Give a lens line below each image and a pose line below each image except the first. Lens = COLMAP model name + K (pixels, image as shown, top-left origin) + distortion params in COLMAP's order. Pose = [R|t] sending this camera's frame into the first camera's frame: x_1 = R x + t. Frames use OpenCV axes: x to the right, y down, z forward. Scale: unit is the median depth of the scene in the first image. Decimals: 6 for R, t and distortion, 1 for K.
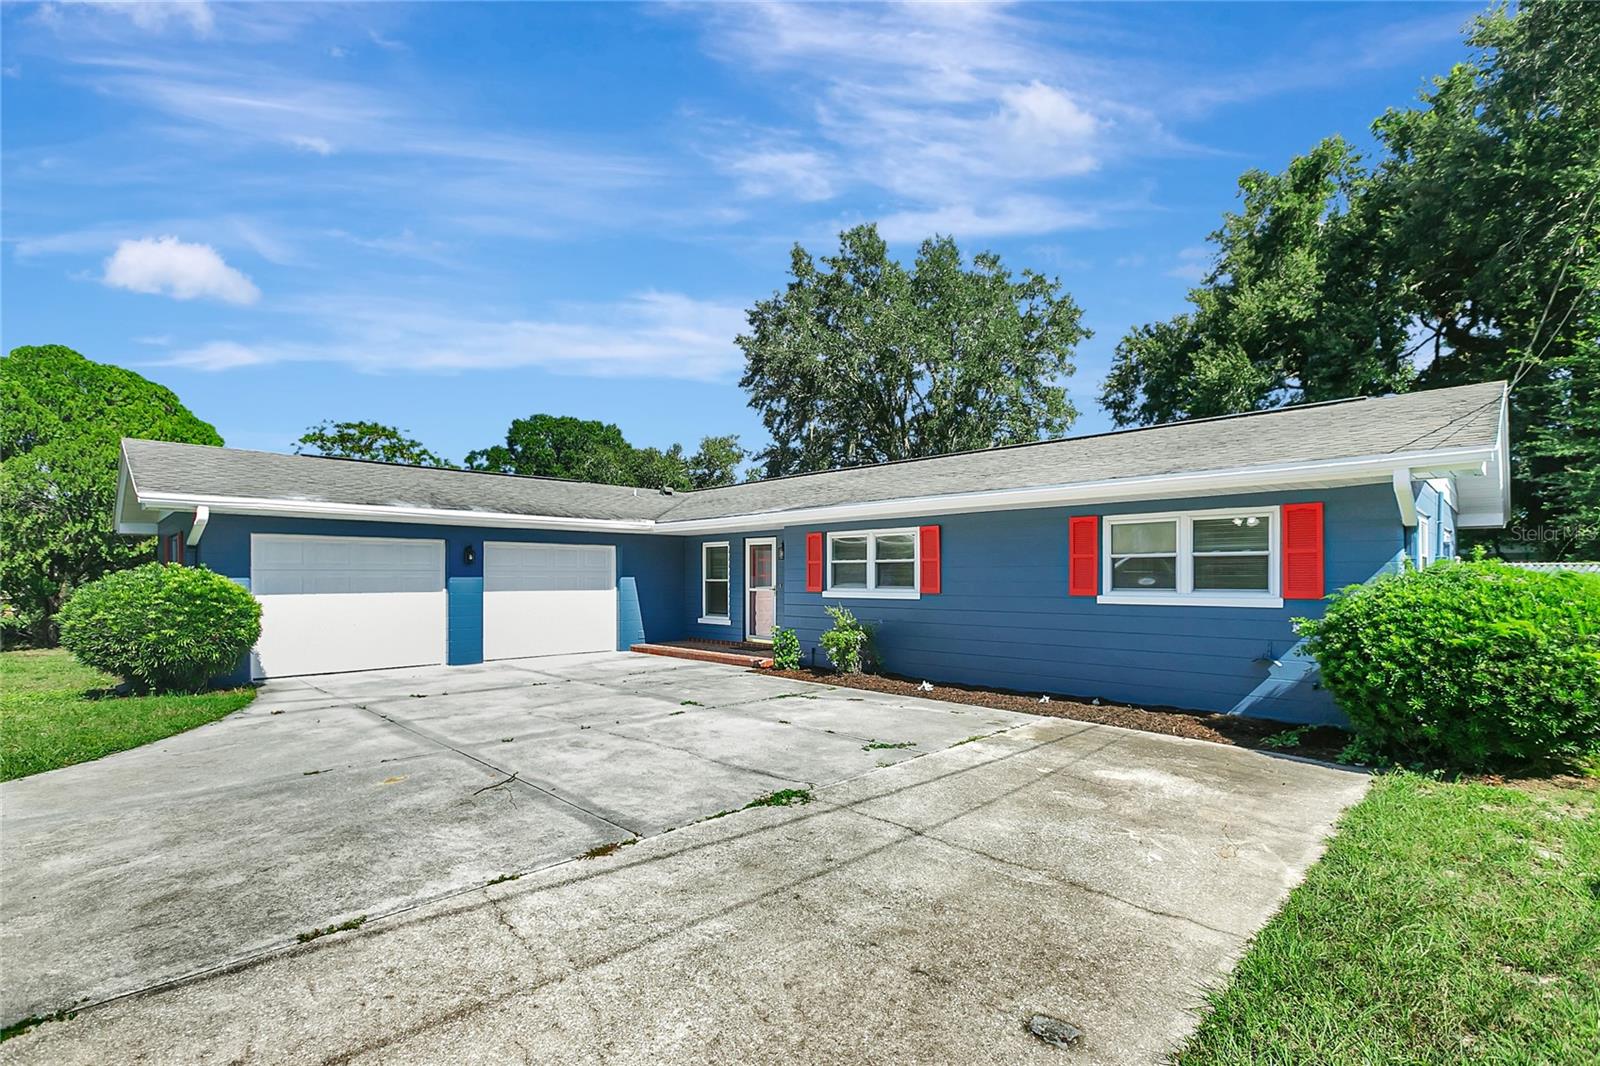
lens RADIAL K [[732.9, 0, 792.7], [0, 732.9, 565.8], [0, 0, 1]] dist [-0.010417, 0.002857]
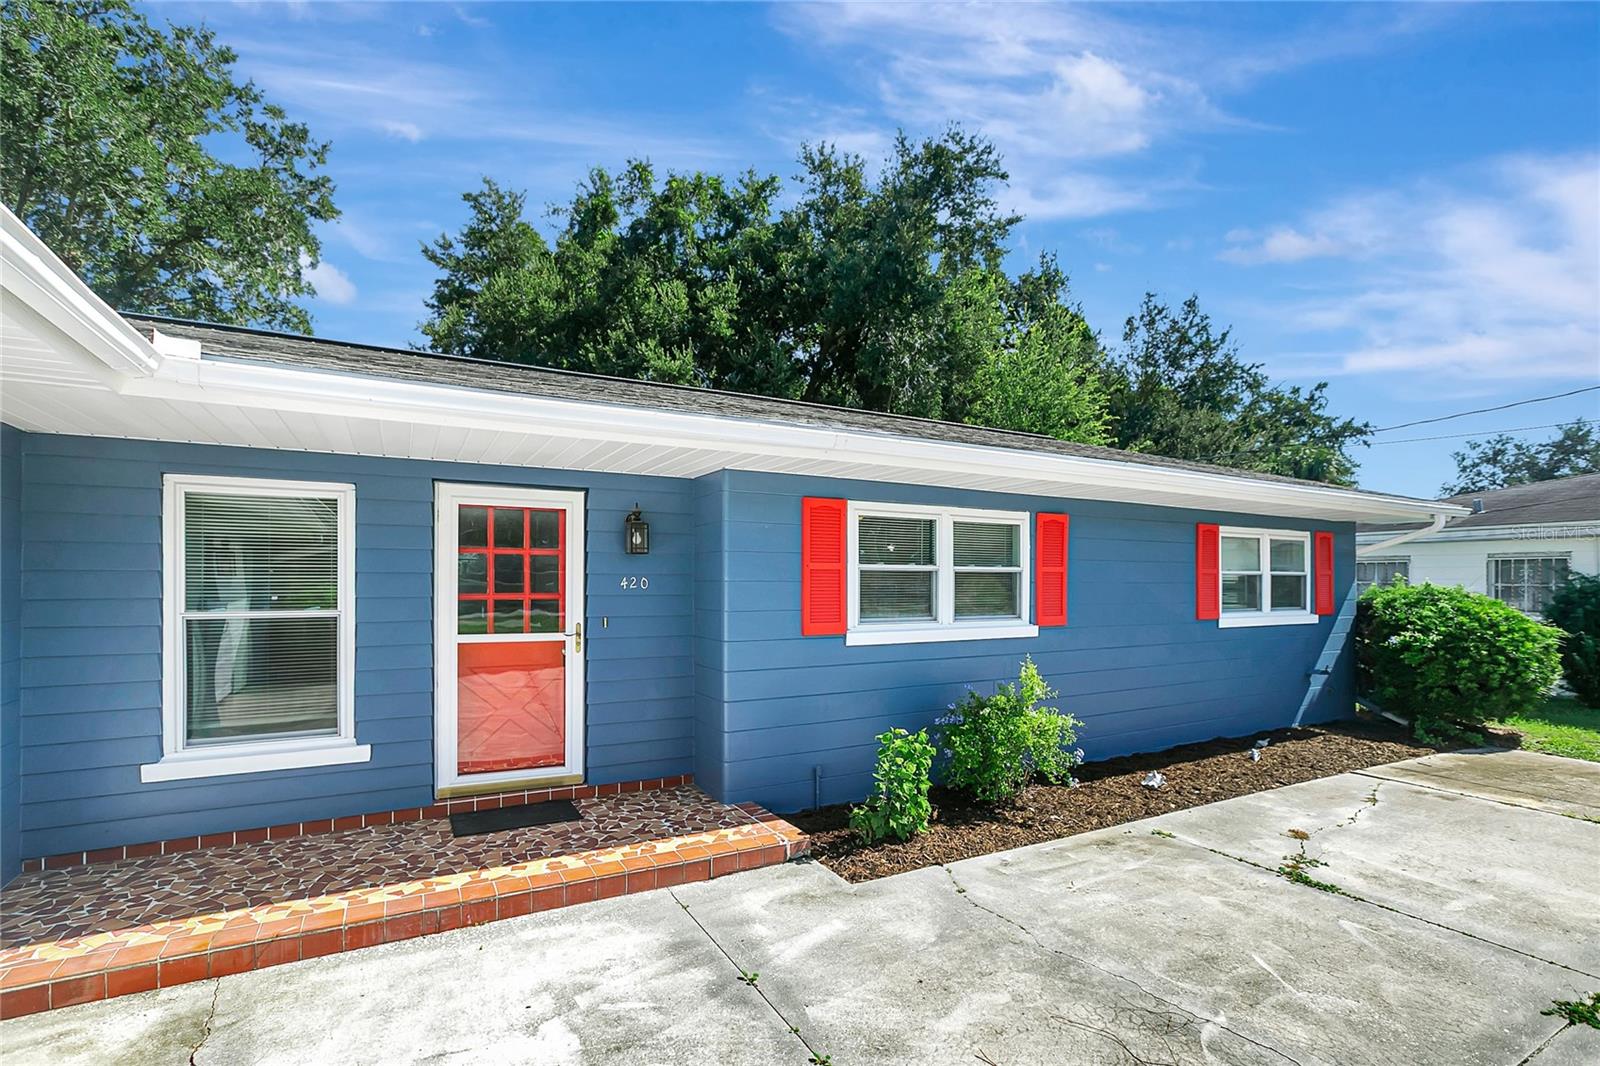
lens RADIAL K [[732.9, 0, 807.2], [0, 732.9, 576.4], [0, 0, 1]] dist [-0.010417, 0.002857]
pose [[0.280420, 0.007605, 0.959847, -0.414471], [-0.019310, 0.999811, -0.002280, 0.002579], [-0.959683, -0.017895, 0.280513, 0.948008]]
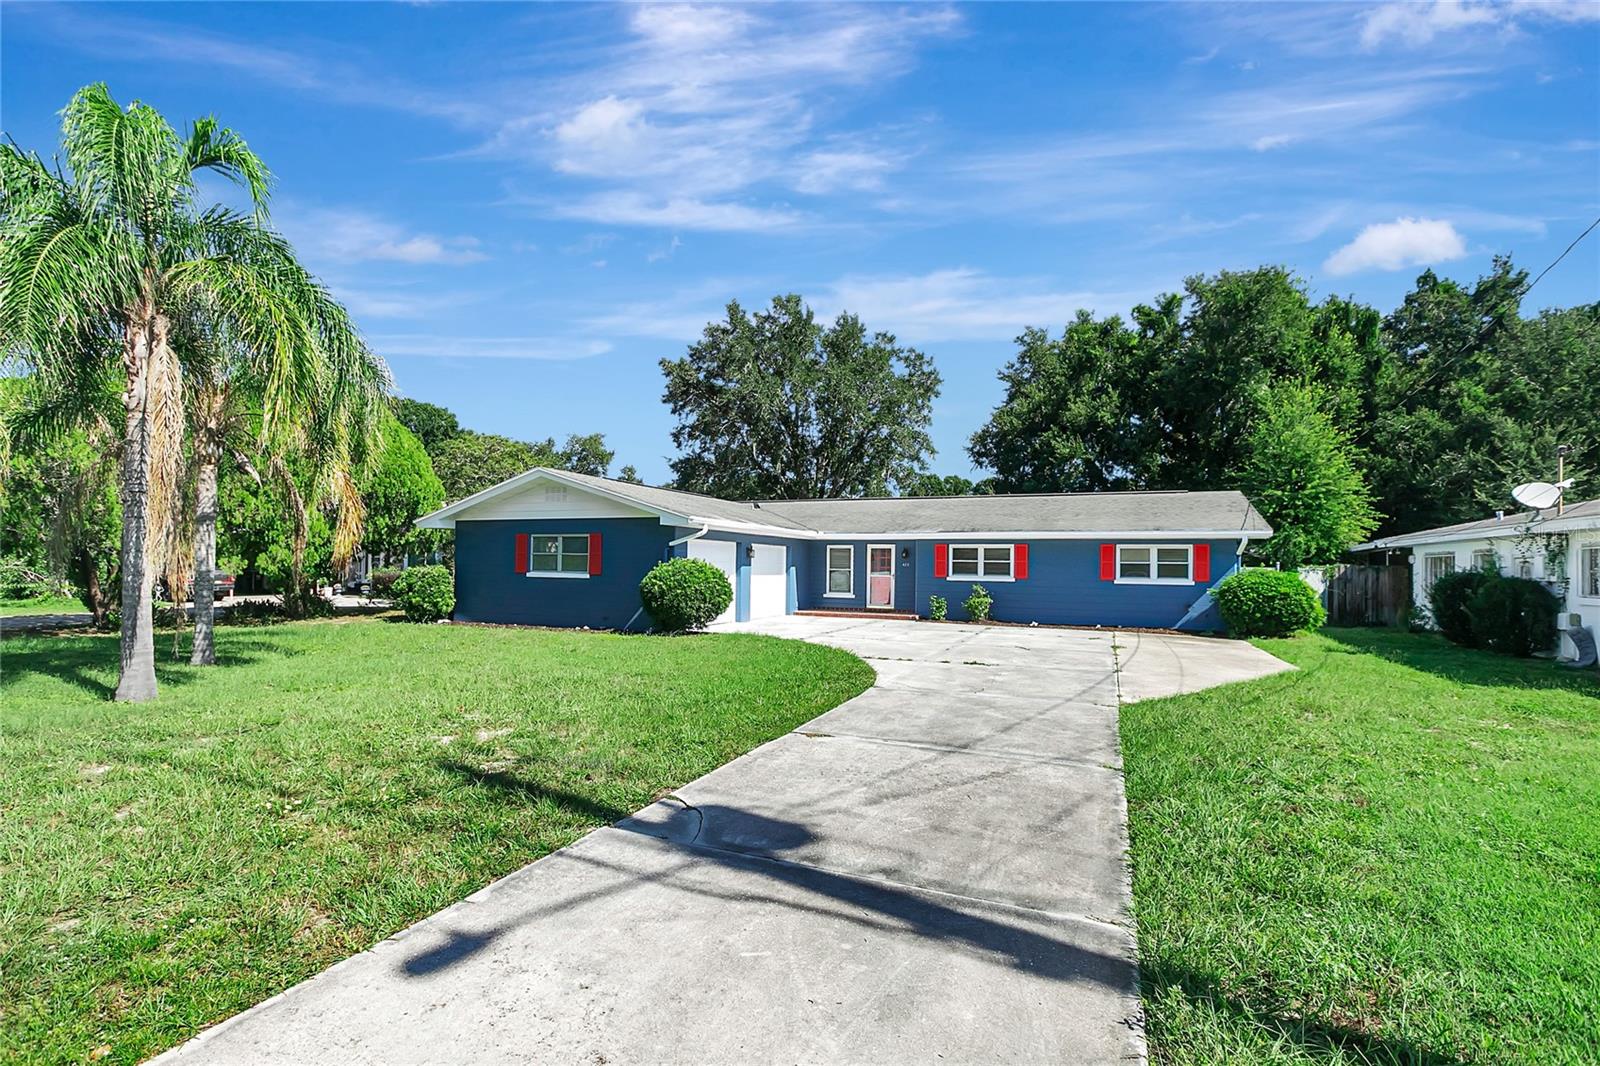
lens RADIAL K [[732.9, 0, 794.6], [0, 732.9, 540.0], [0, 0, 1]] dist [-0.010417, 0.002857]
pose [[0.929651, 0.028248, 0.367358, -1.015427], [-0.021075, 0.999501, -0.023526, -0.005898], [-0.367839, 0.014129, 0.929782, -0.553211]]
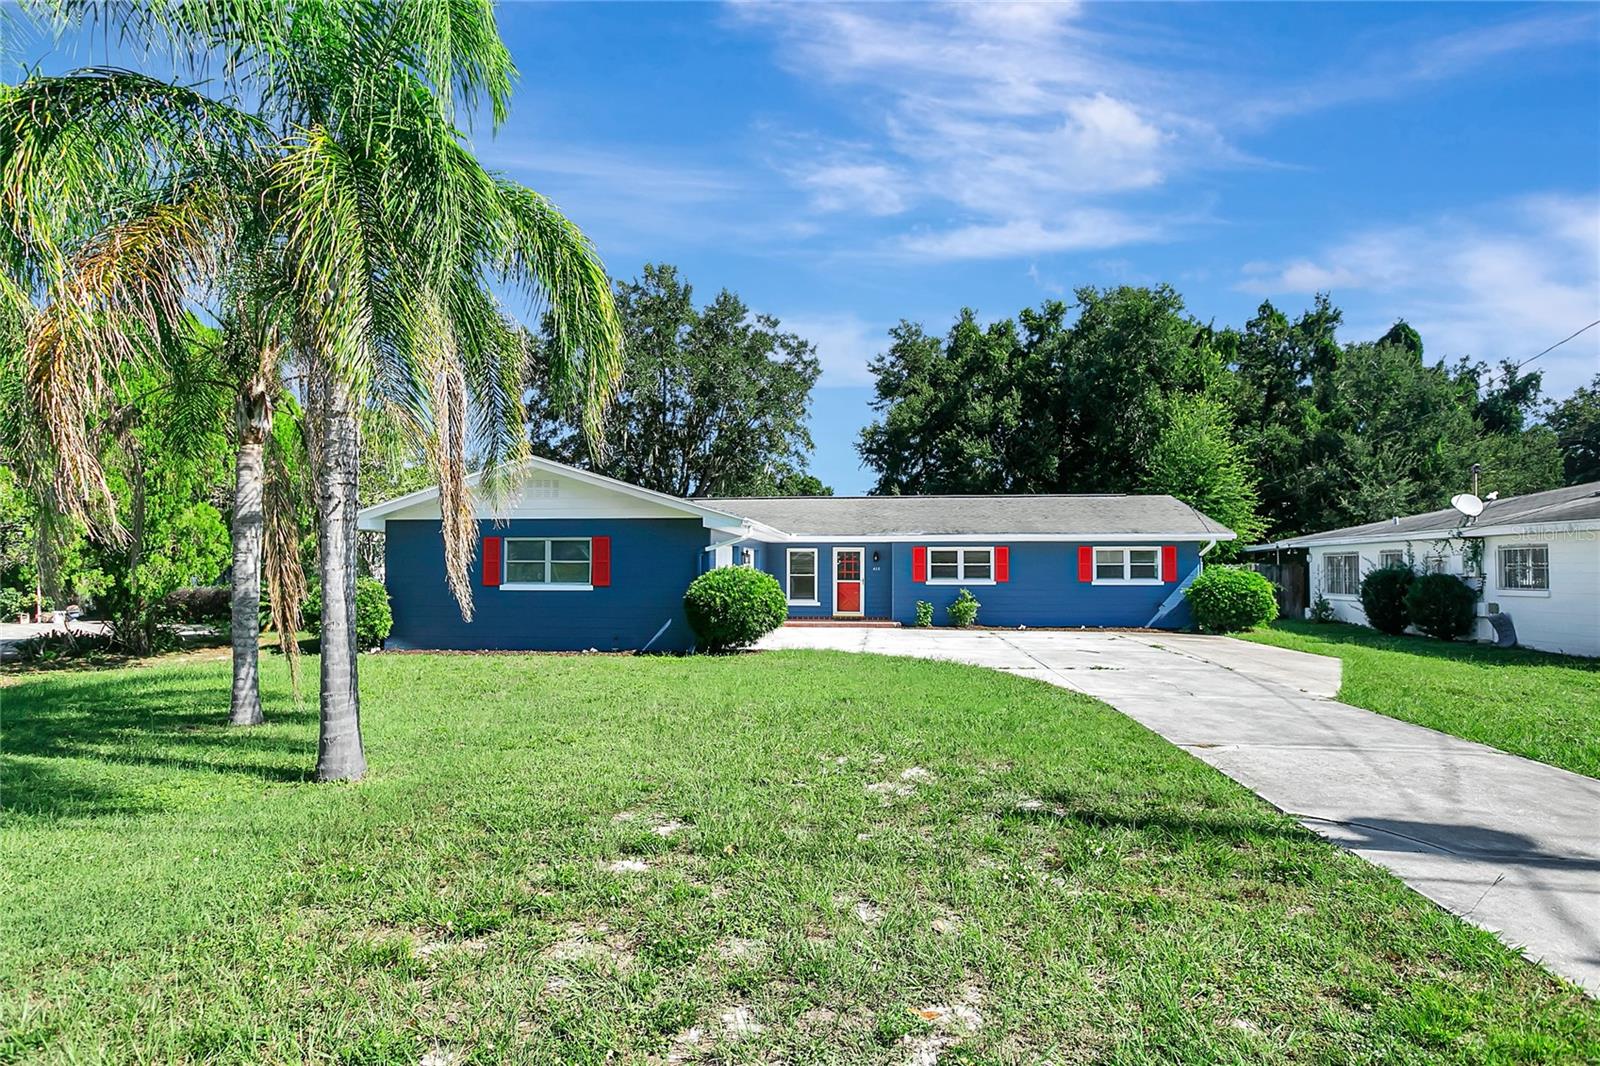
lens RADIAL K [[807.8, 0, 805.8], [0, 807.8, 537.0], [0, 0, 1]] dist [-0.010030, 0.005124]
pose [[0.777199, 0.028697, 0.628600, -1.437712], [-0.010508, 0.999412, -0.032634, -0.004511], [-0.629167, 0.018758, 0.777044, -0.303570]]
